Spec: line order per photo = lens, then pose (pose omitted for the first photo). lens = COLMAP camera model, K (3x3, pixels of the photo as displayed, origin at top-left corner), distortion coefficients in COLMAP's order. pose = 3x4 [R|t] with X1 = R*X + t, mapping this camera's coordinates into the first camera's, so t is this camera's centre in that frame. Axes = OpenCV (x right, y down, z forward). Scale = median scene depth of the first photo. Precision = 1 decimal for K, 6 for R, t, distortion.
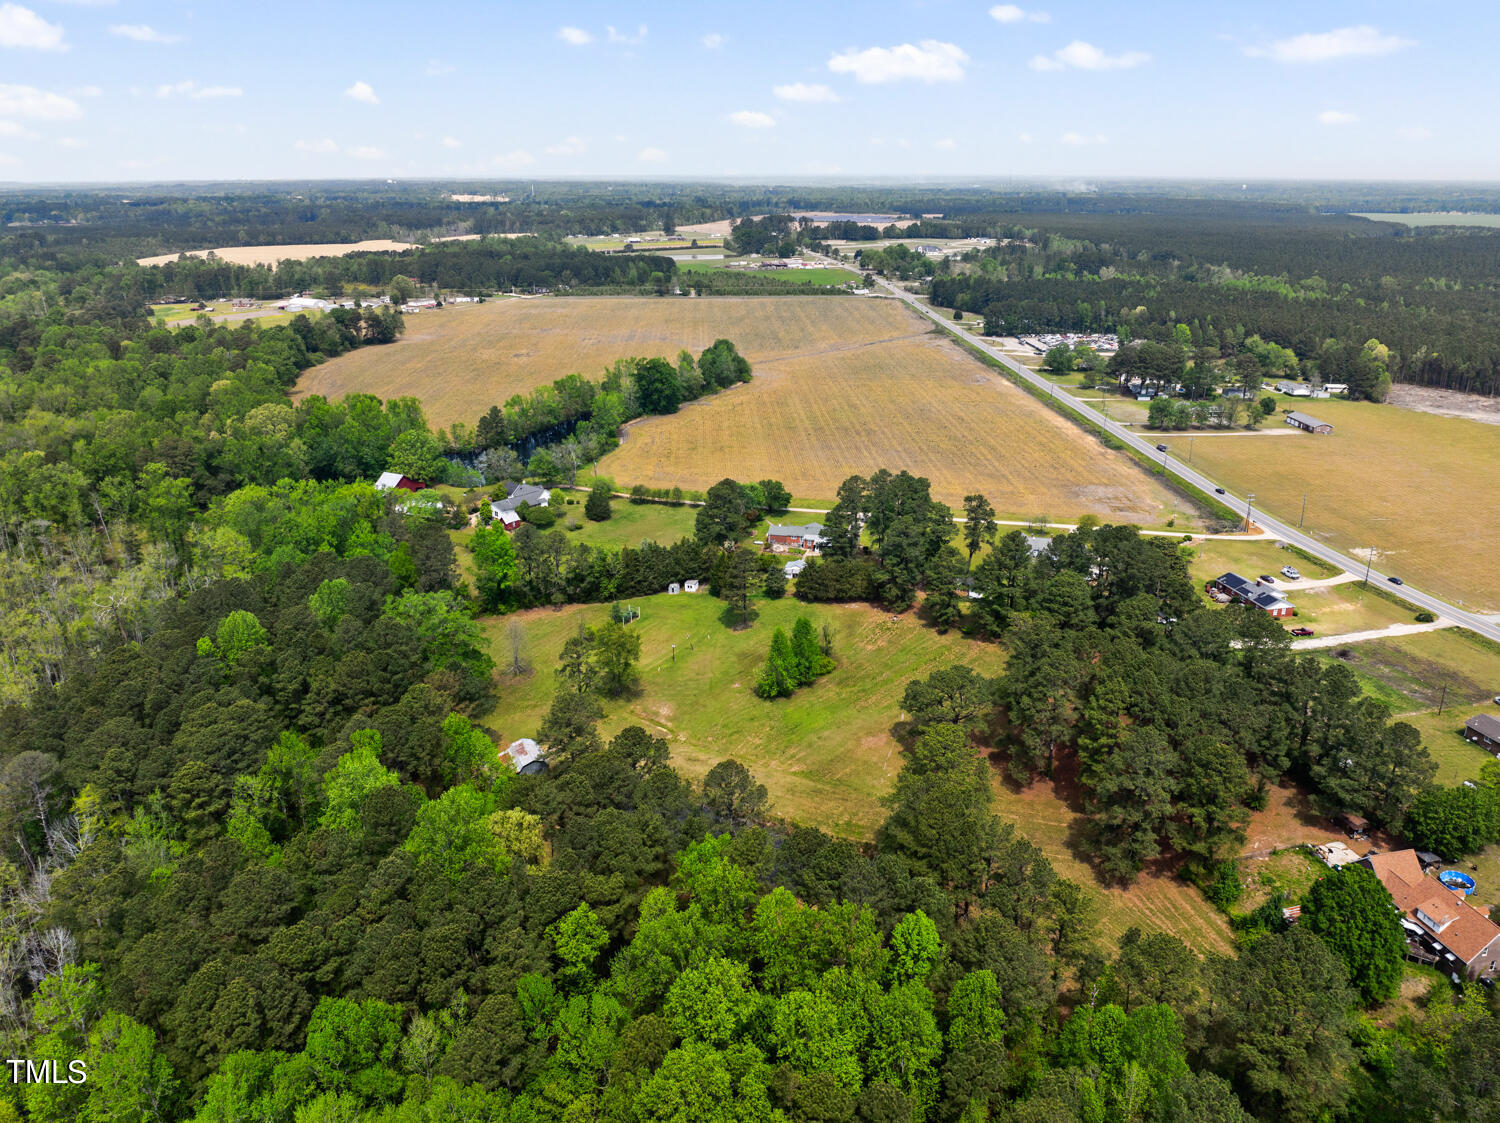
lens RADIAL K [[1062.7, 0, 750.0], [0, 1062.7, 561.5], [0, 0, 1]] dist [-0.027756, 0.000330]
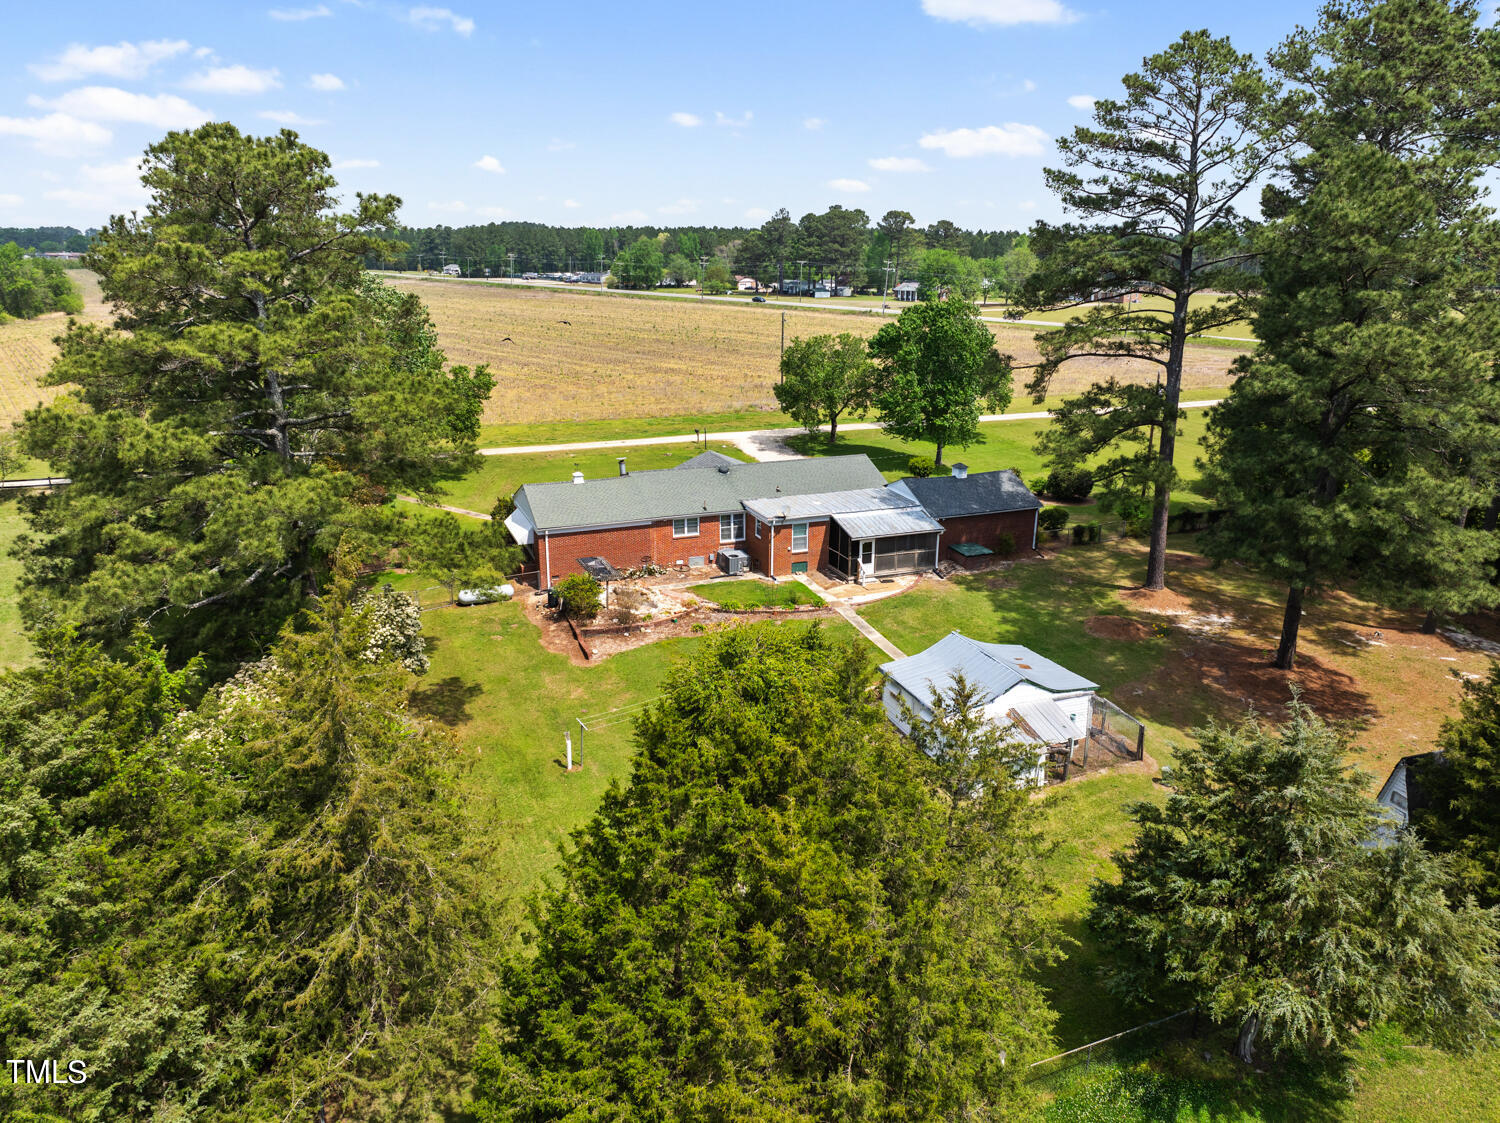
lens RADIAL K [[1050.3, 0, 755.2], [0, 1050.3, 555.6], [0, 0, 1]] dist [-0.045644, 0.008035]
pose [[0.817001, -0.155527, 0.555266, -0.042245], [0.186311, 0.982490, 0.001059, -0.013984], [-0.545708, 0.102587, 0.831672, 0.747595]]
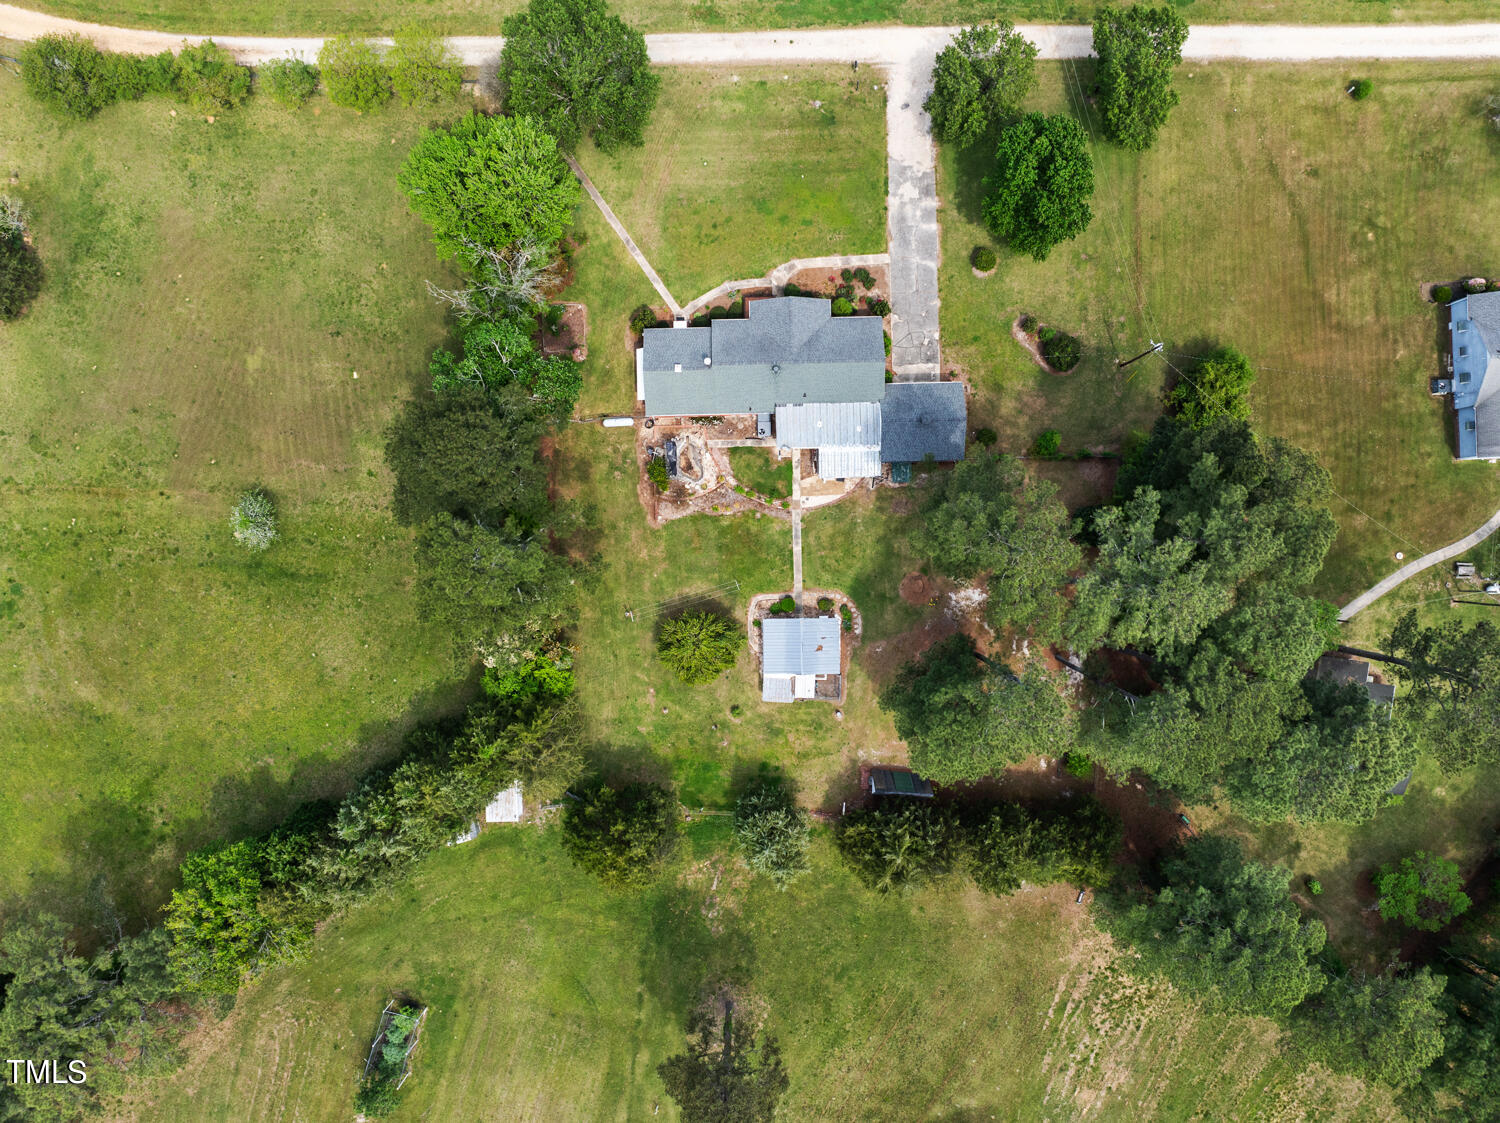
lens RADIAL K [[1050.3, 0, 755.2], [0, 1050.3, 555.6], [0, 0, 1]] dist [-0.045644, 0.008035]
pose [[0.968402, -0.249114, 0.011812, 0.029040], [0.075608, 0.338394, 0.937962, -0.245945], [-0.237657, -0.907431, 0.346537, 0.761895]]
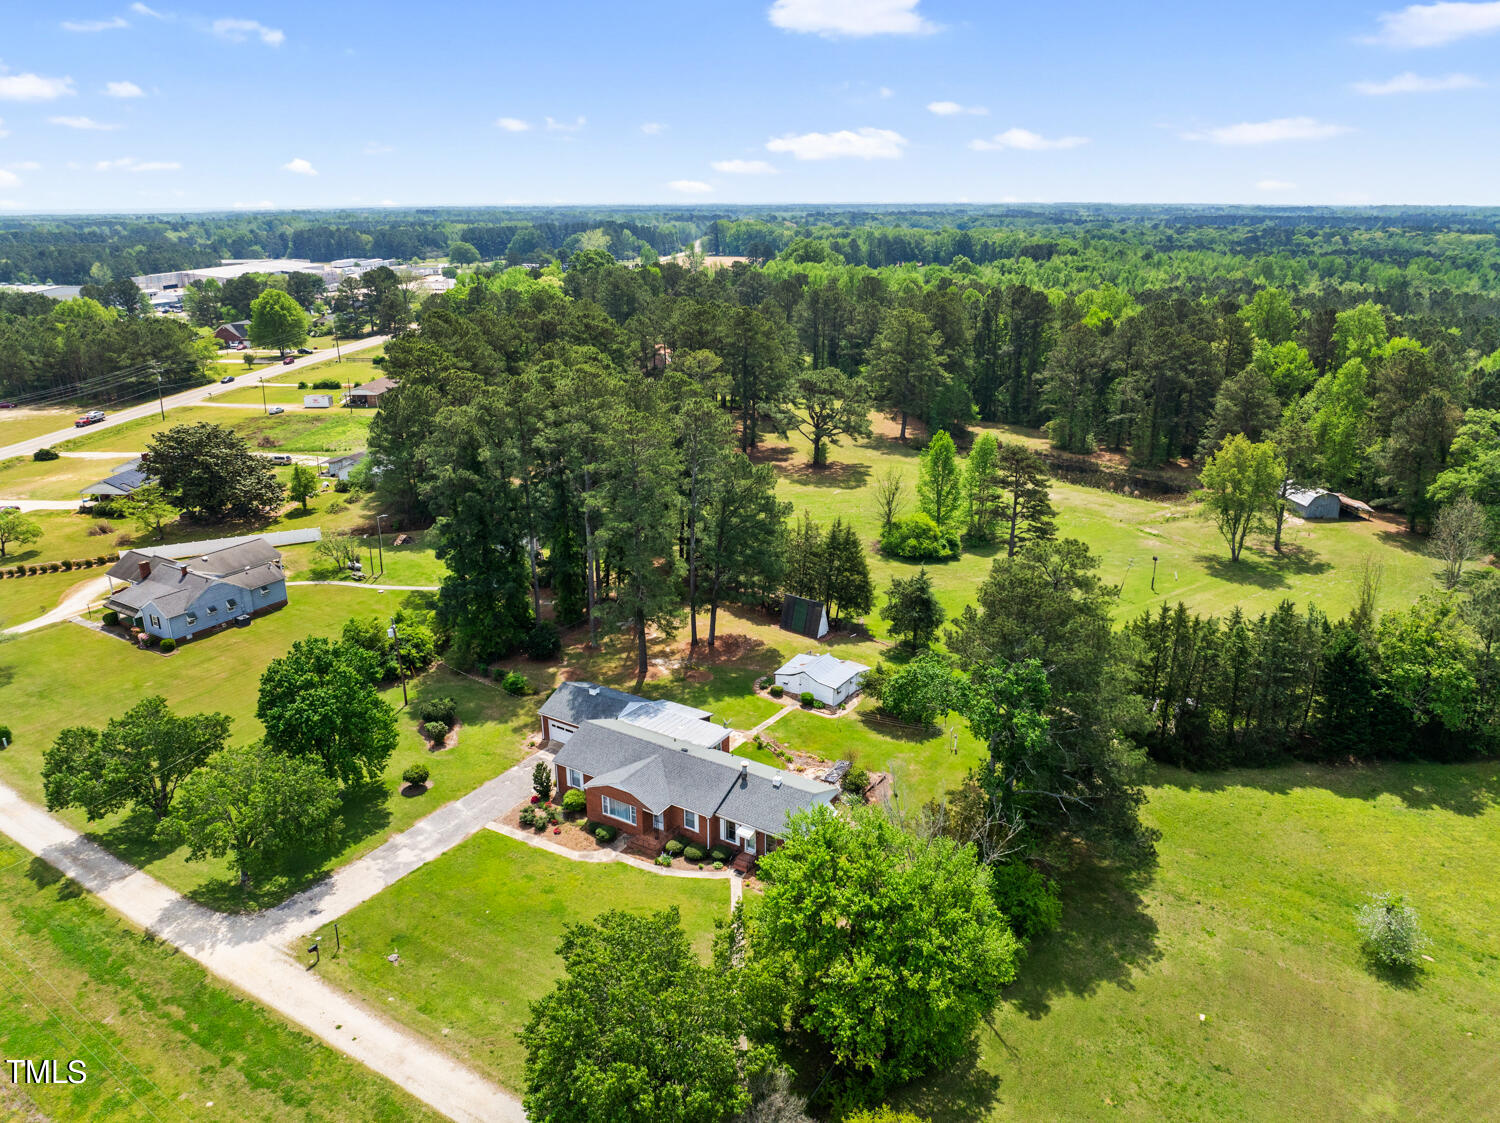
lens RADIAL K [[1050.3, 0, 755.2], [0, 1050.3, 555.6], [0, 0, 1]] dist [-0.045644, 0.008035]
pose [[-0.945660, -0.096338, 0.310558, -0.030601], [0.123132, 0.777869, 0.616245, -0.192861], [-0.300941, 0.620998, -0.723737, 1.016246]]
